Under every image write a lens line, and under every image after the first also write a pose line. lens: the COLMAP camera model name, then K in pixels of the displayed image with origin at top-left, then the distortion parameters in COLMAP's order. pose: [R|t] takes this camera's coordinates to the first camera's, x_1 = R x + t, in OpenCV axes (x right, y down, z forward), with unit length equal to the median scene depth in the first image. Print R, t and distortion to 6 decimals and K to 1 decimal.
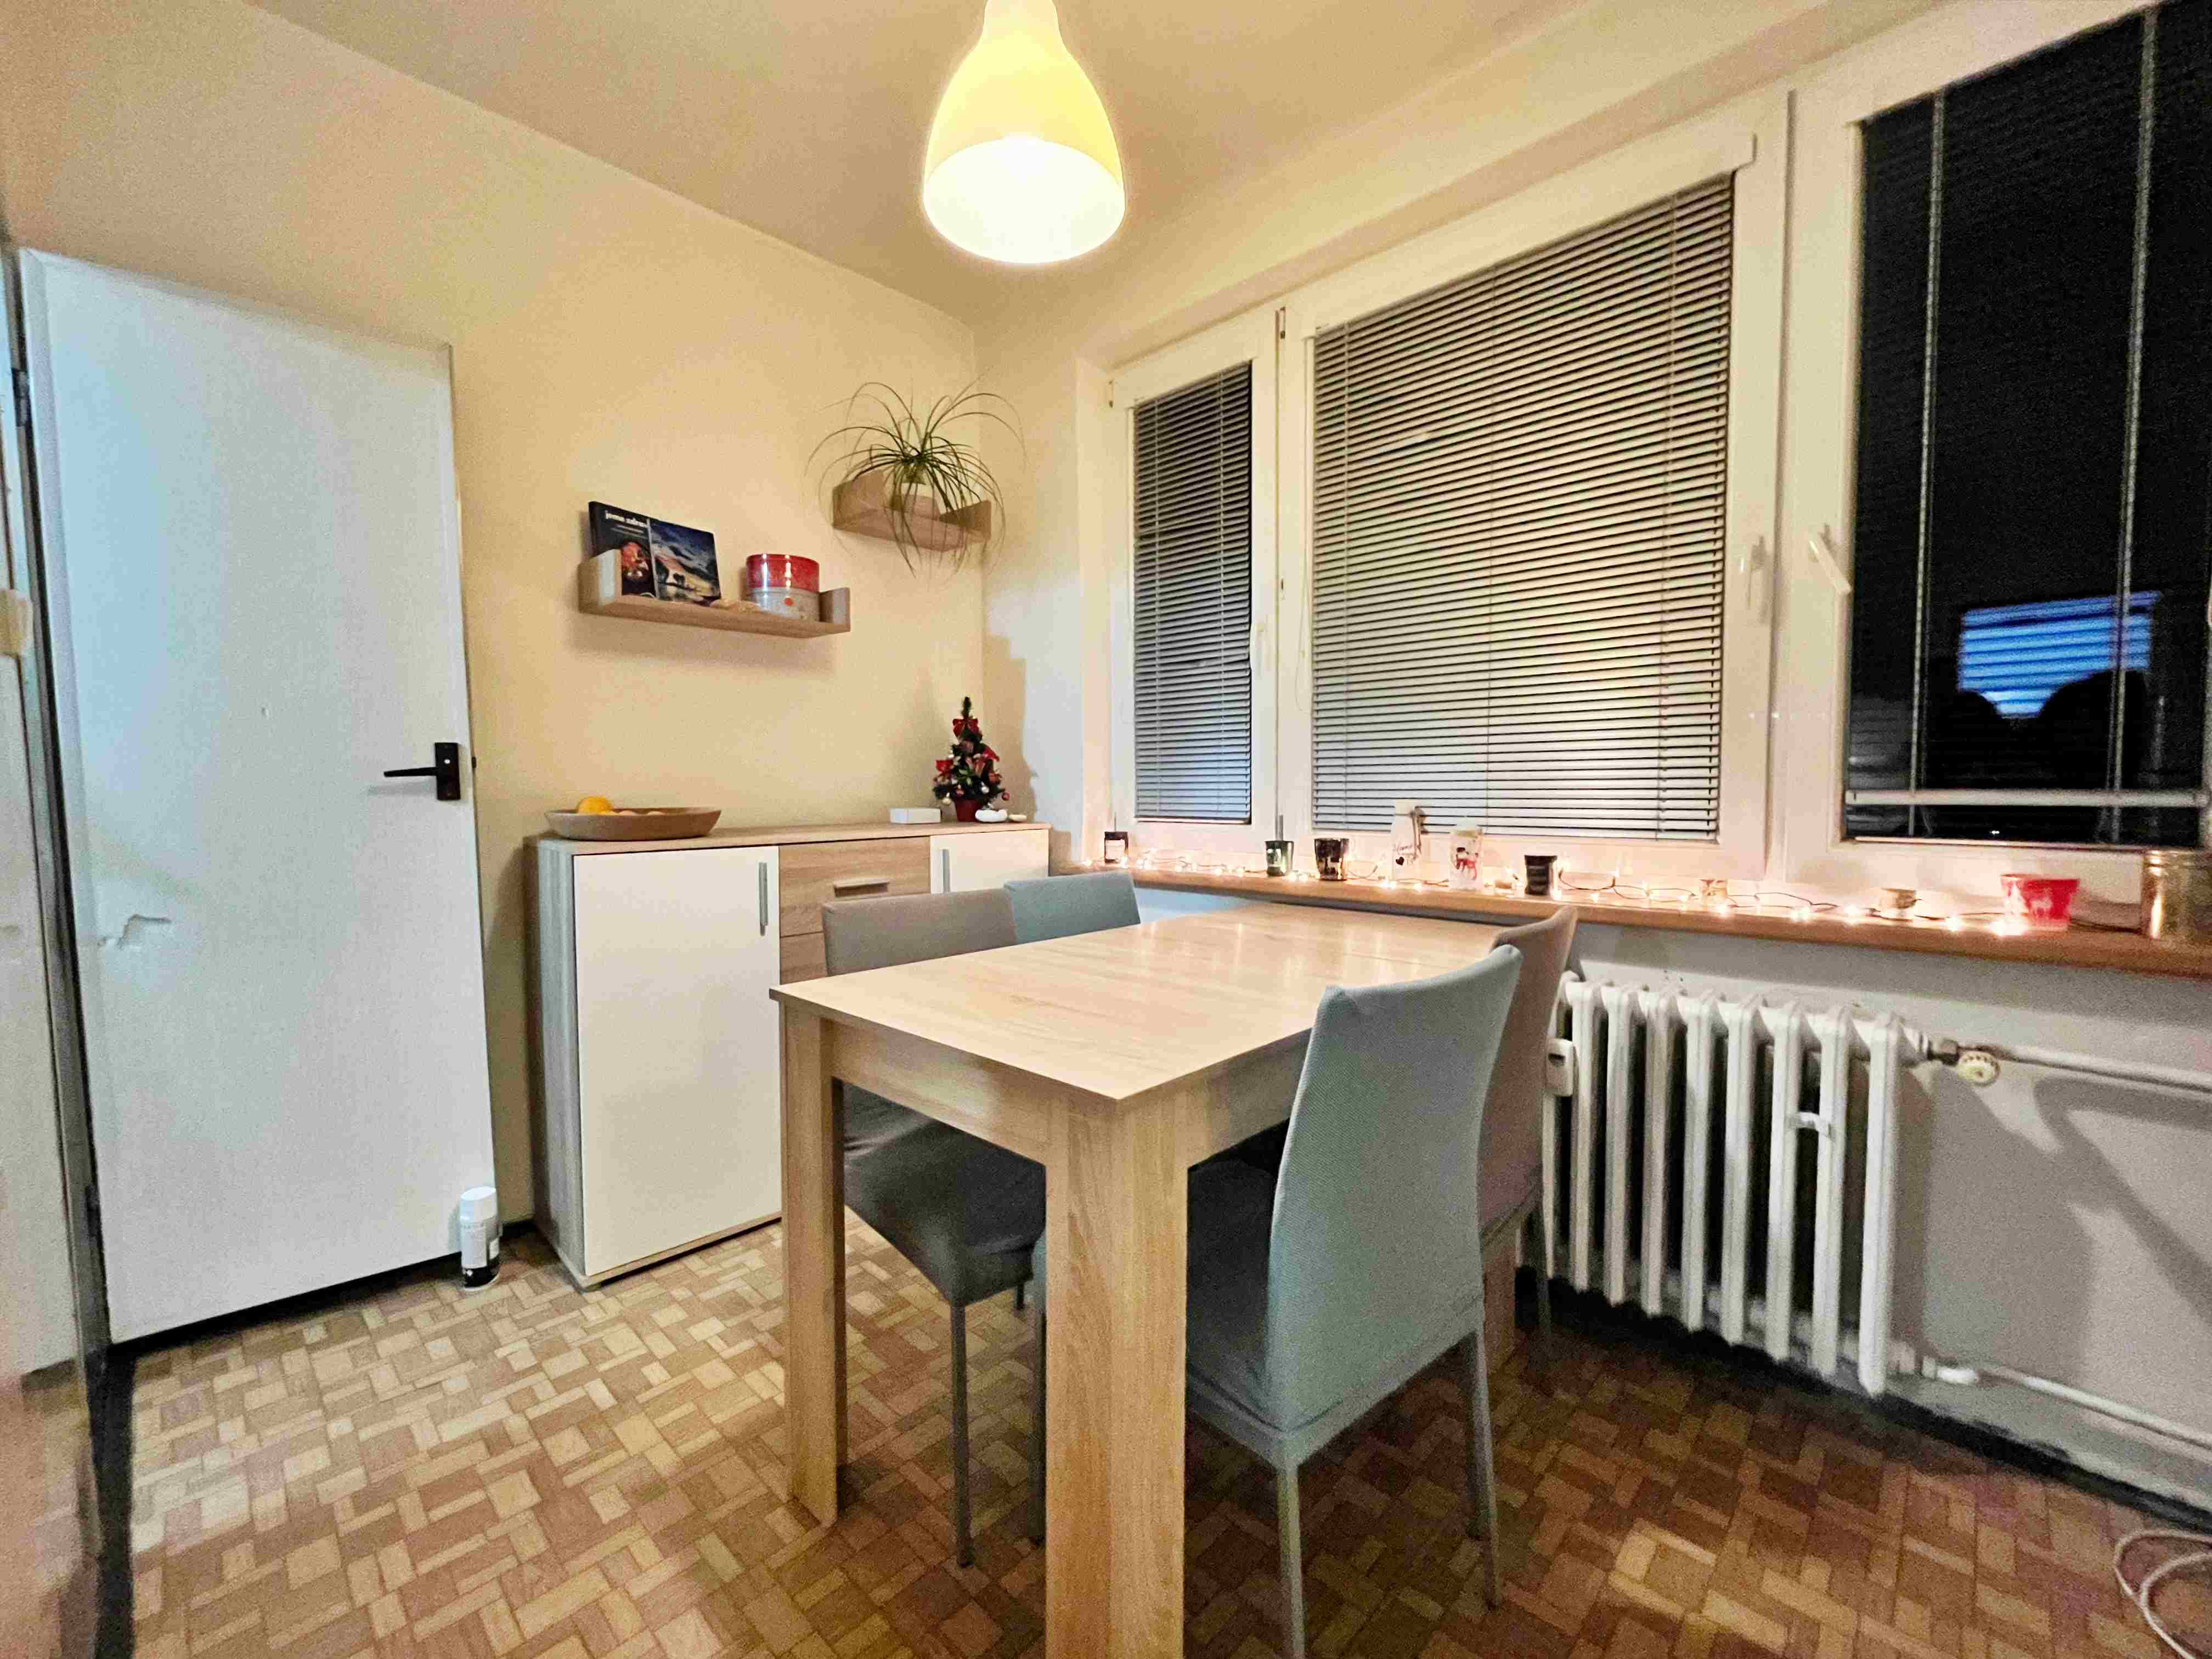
lens RADIAL K [[906.0, 0, 1106.0], [0, 906.0, 829.5], [0, 0, 1]] dist [0.003482, -0.003730]
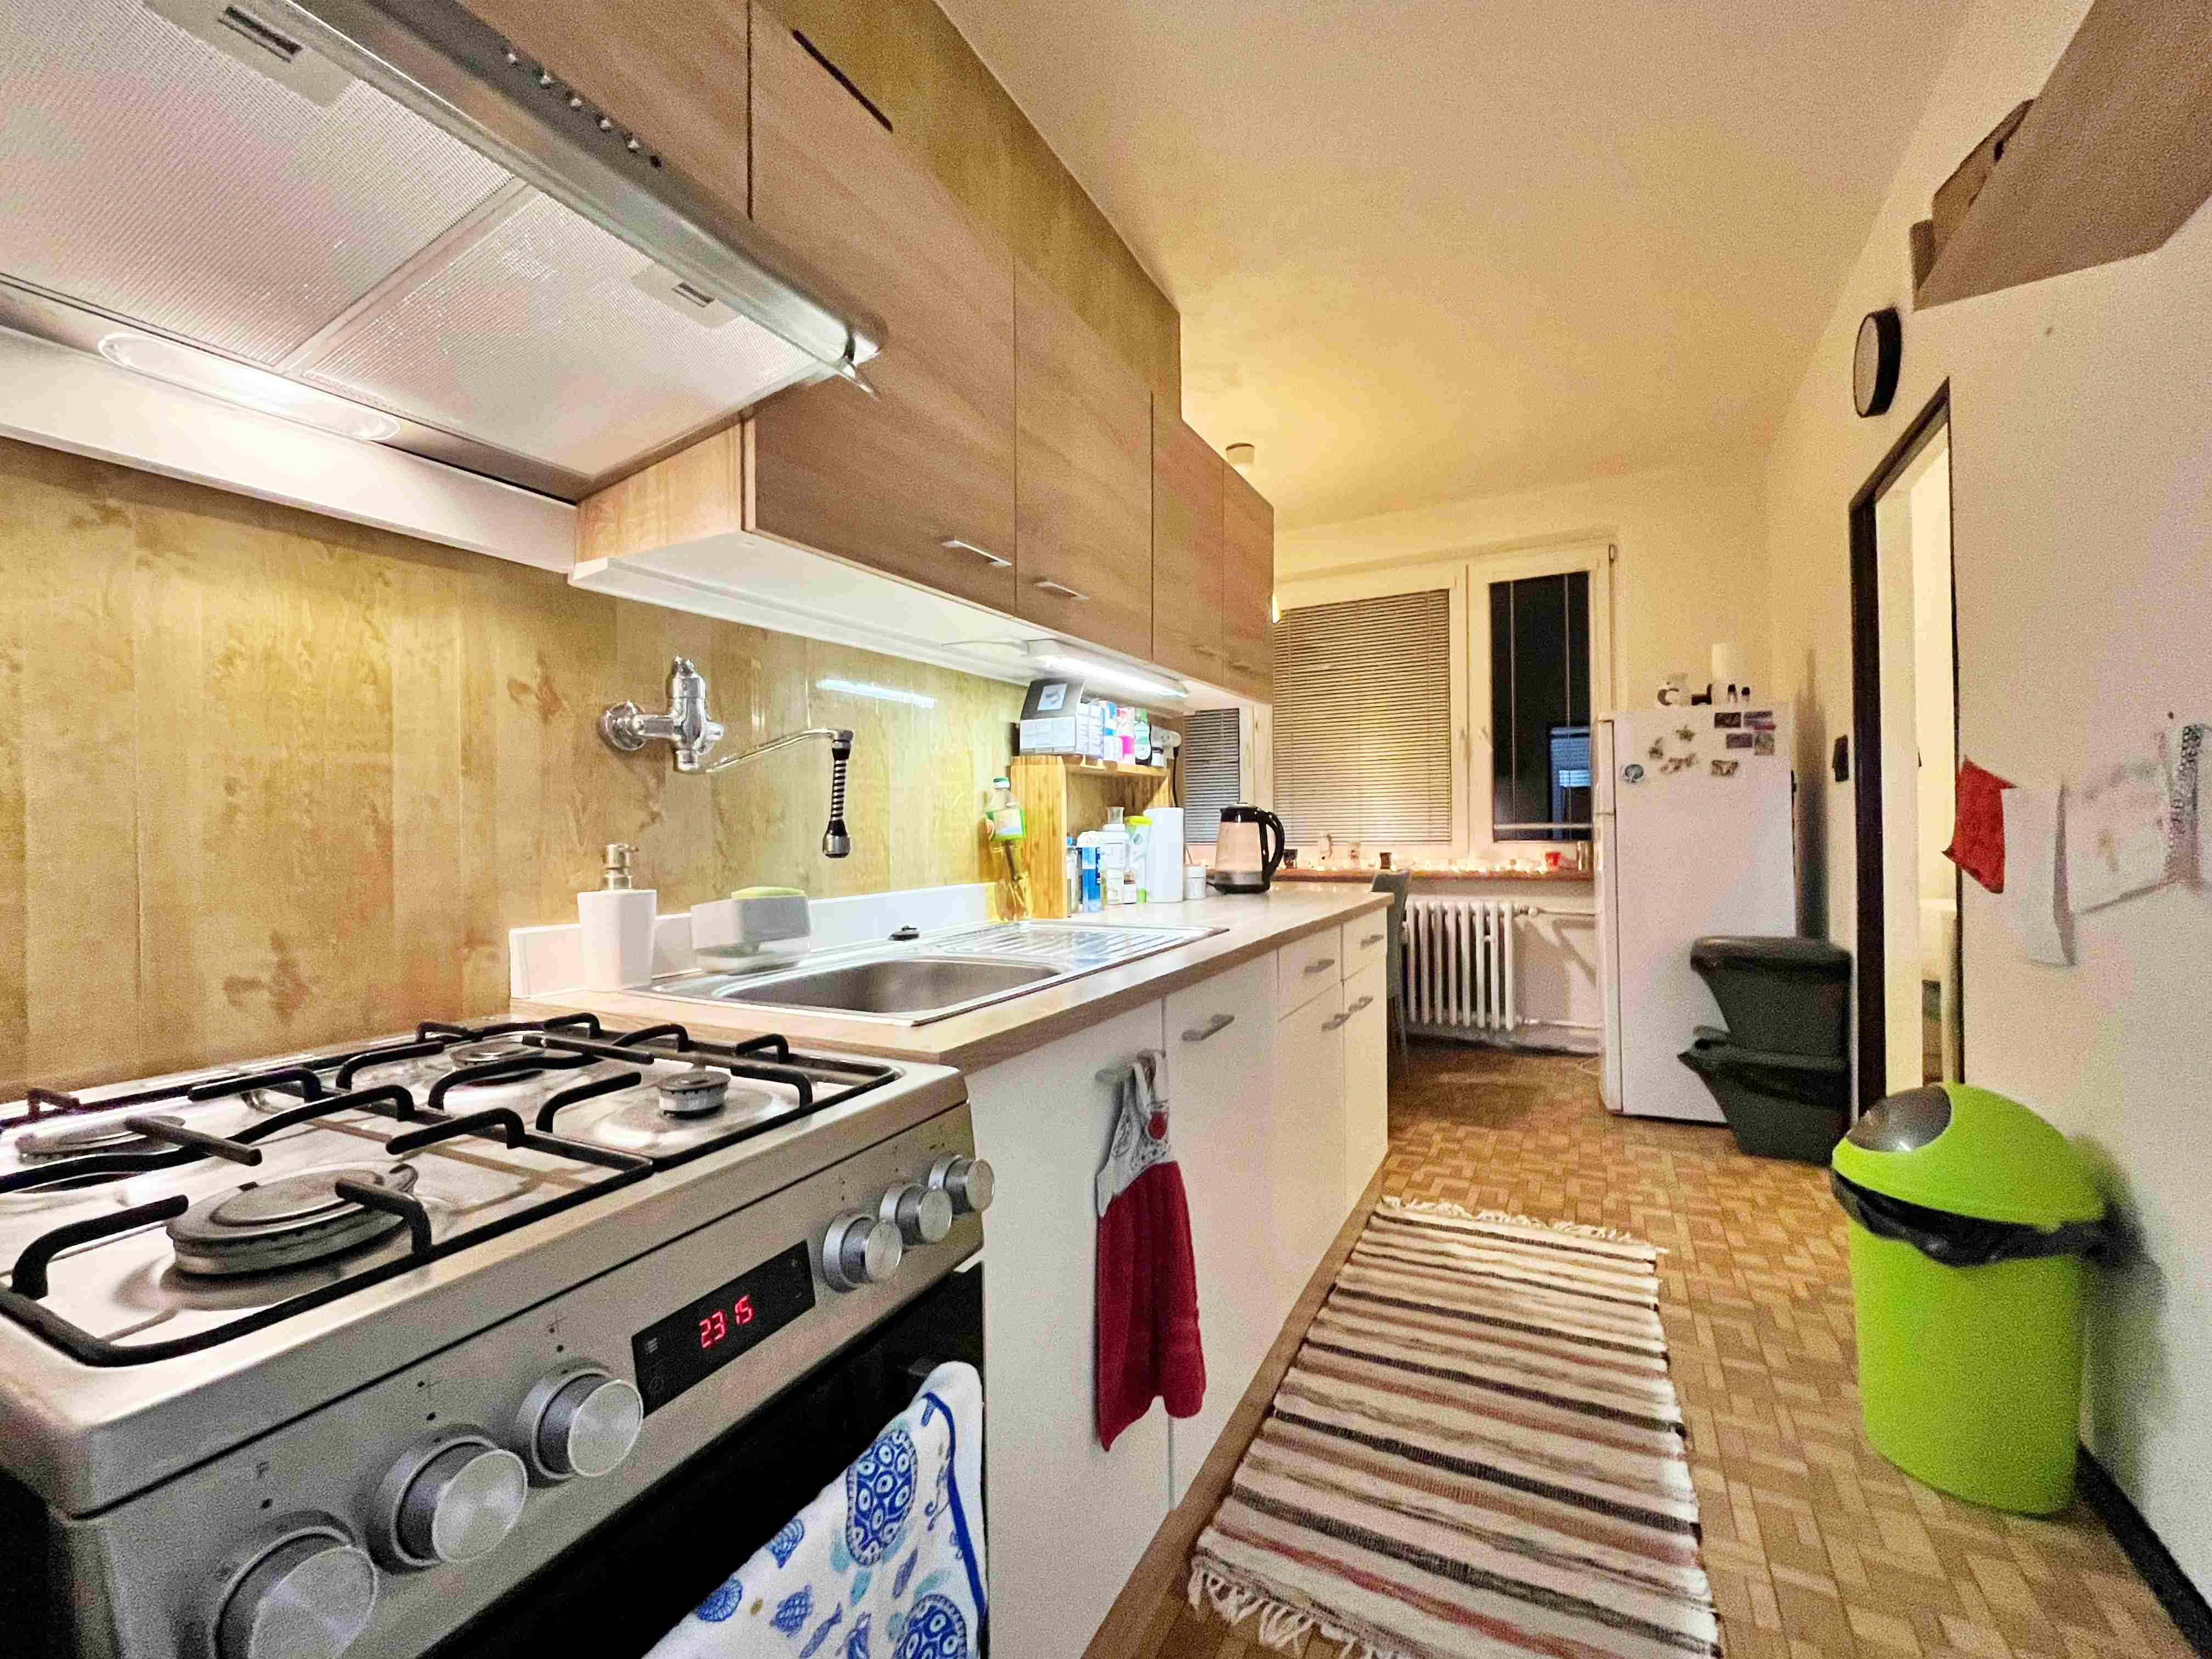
lens RADIAL K [[920.8, 0, 1110.9], [0, 920.8, 826.9], [0, 0, 1]] dist [0.000025, -0.000001]
pose [[0.959781, 0.000408, 0.280750, -0.875578], [0.016675, 0.998151, -0.058455, 0.090054], [-0.280255, 0.060785, 0.957999, -1.092110]]
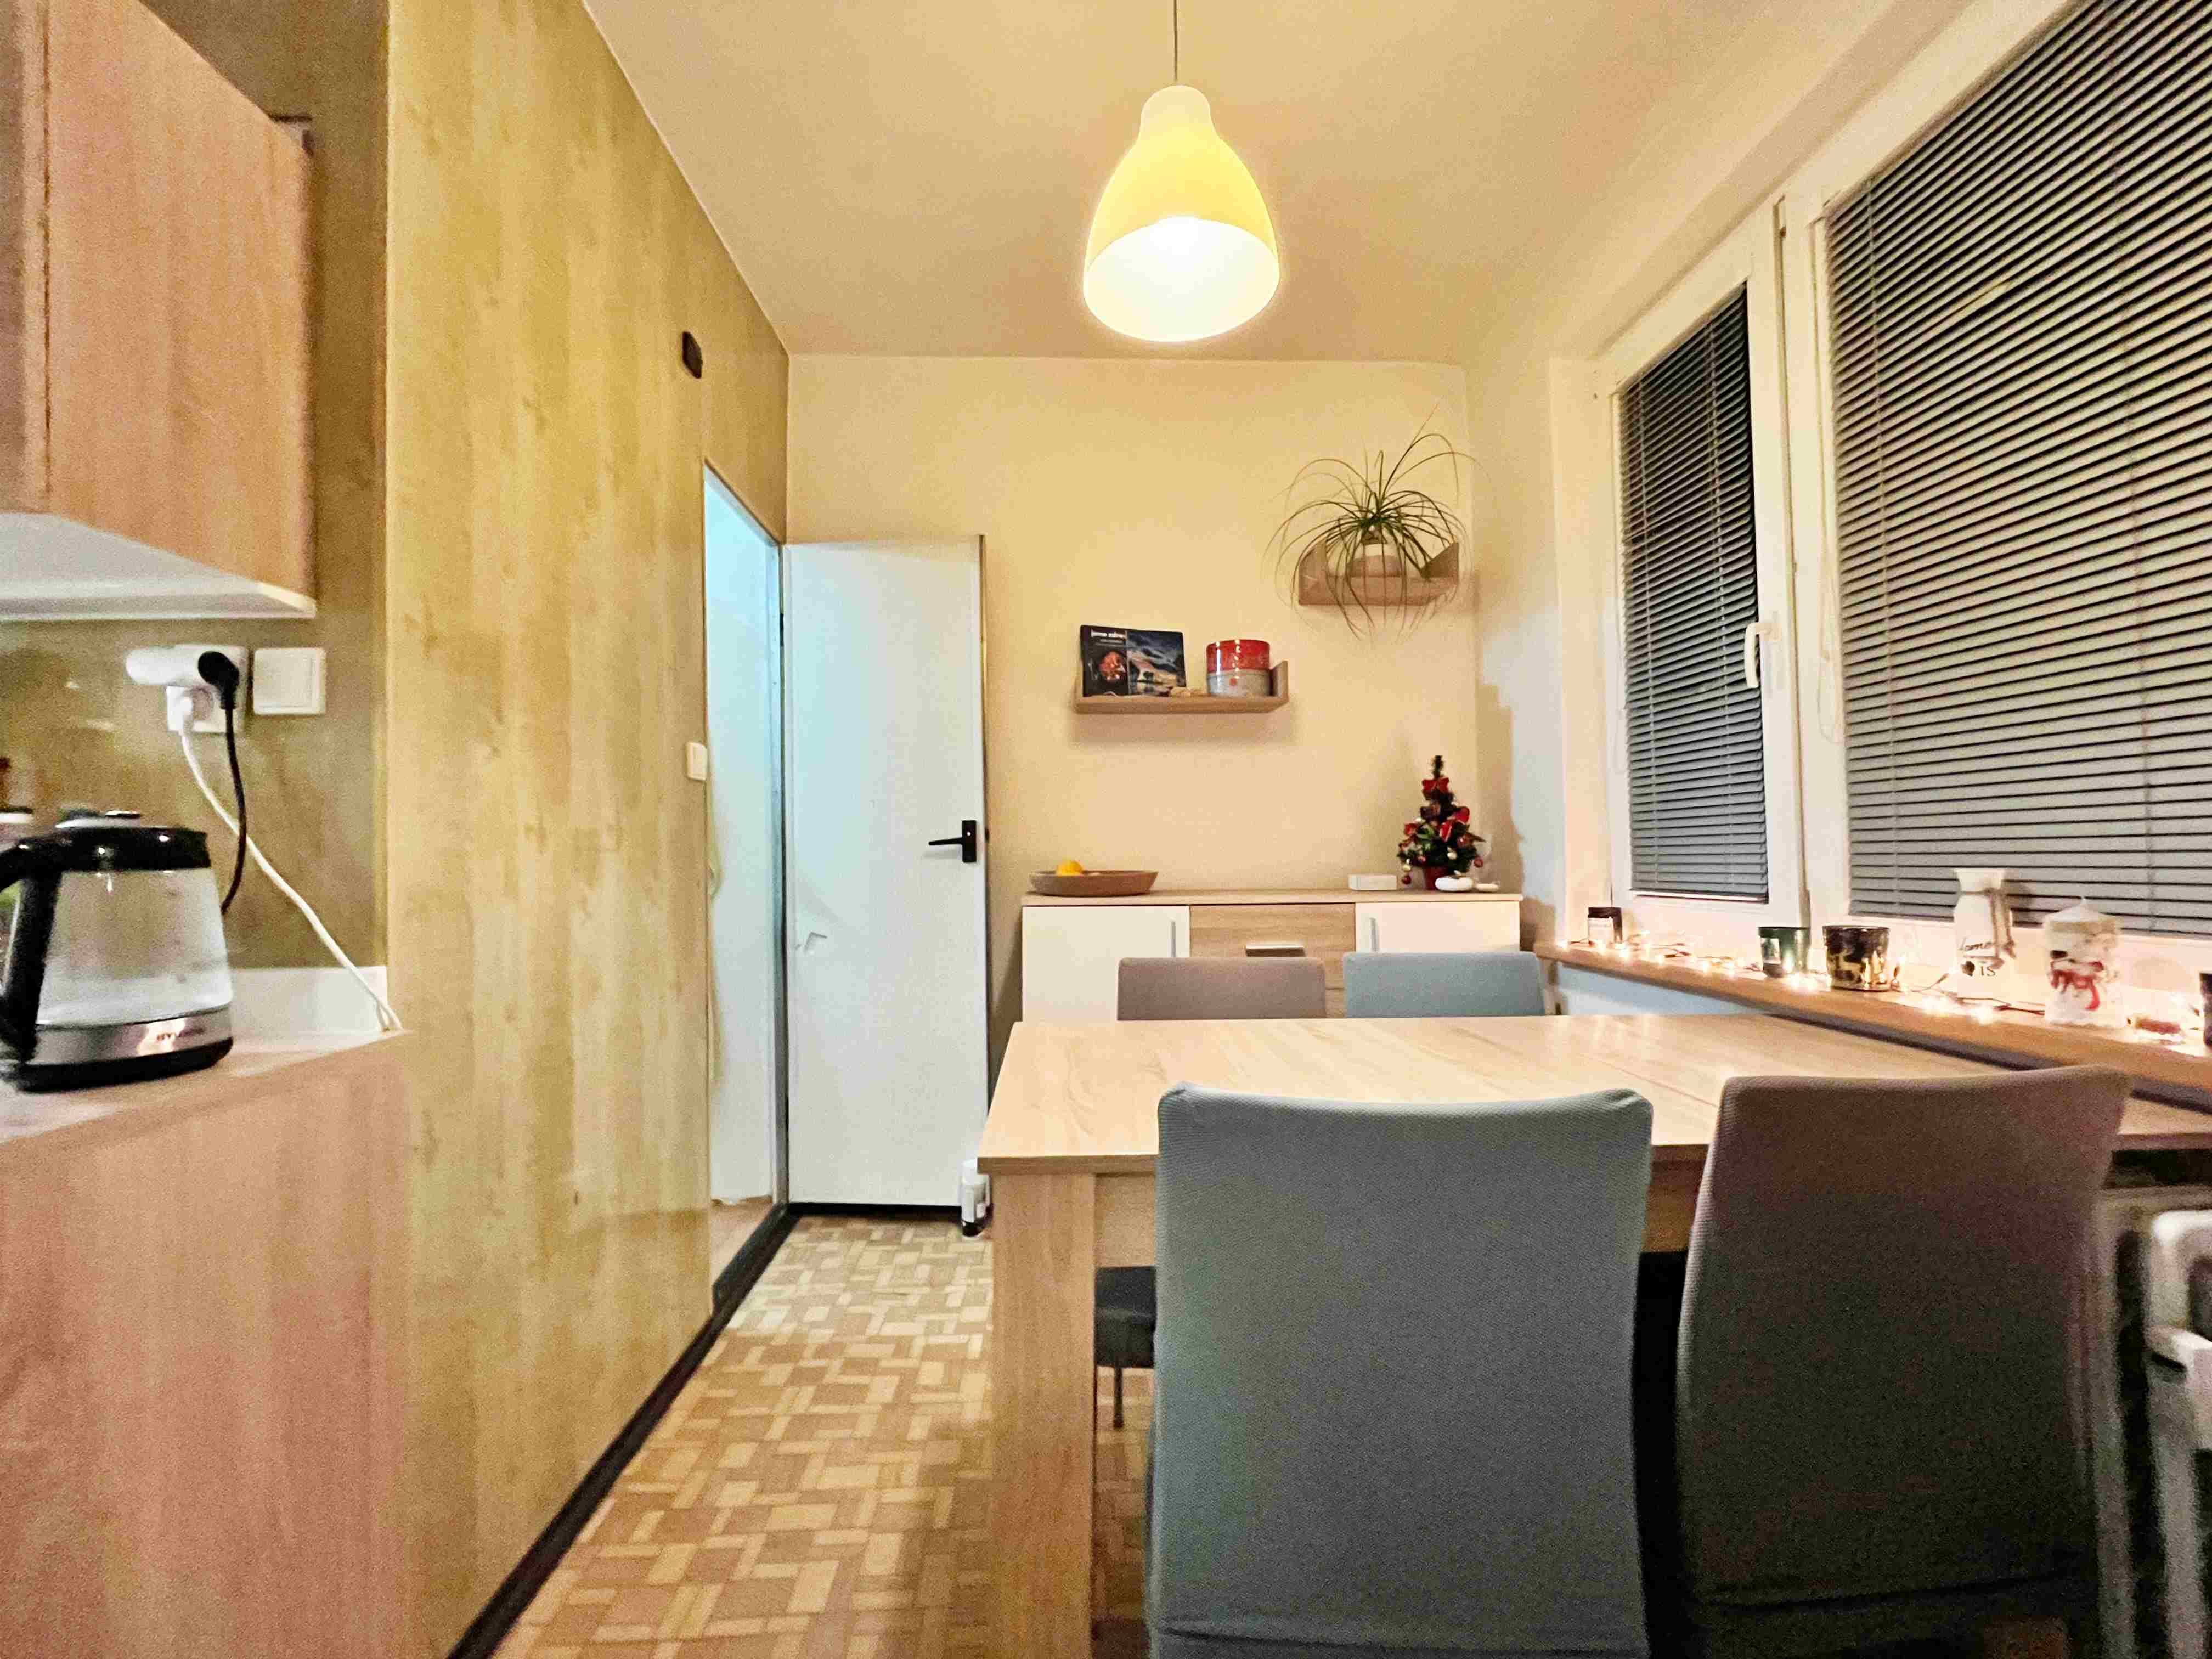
lens RADIAL K [[911.1, 0, 1107.8], [0, 911.1, 826.8], [0, 0, 1]] dist [-0.001893, 0.000373]
pose [[0.720255, -0.023247, -0.693320, 0.370390], [-0.032698, 0.997190, -0.067404, -0.000267], [0.692939, 0.071218, 0.717470, 0.159818]]
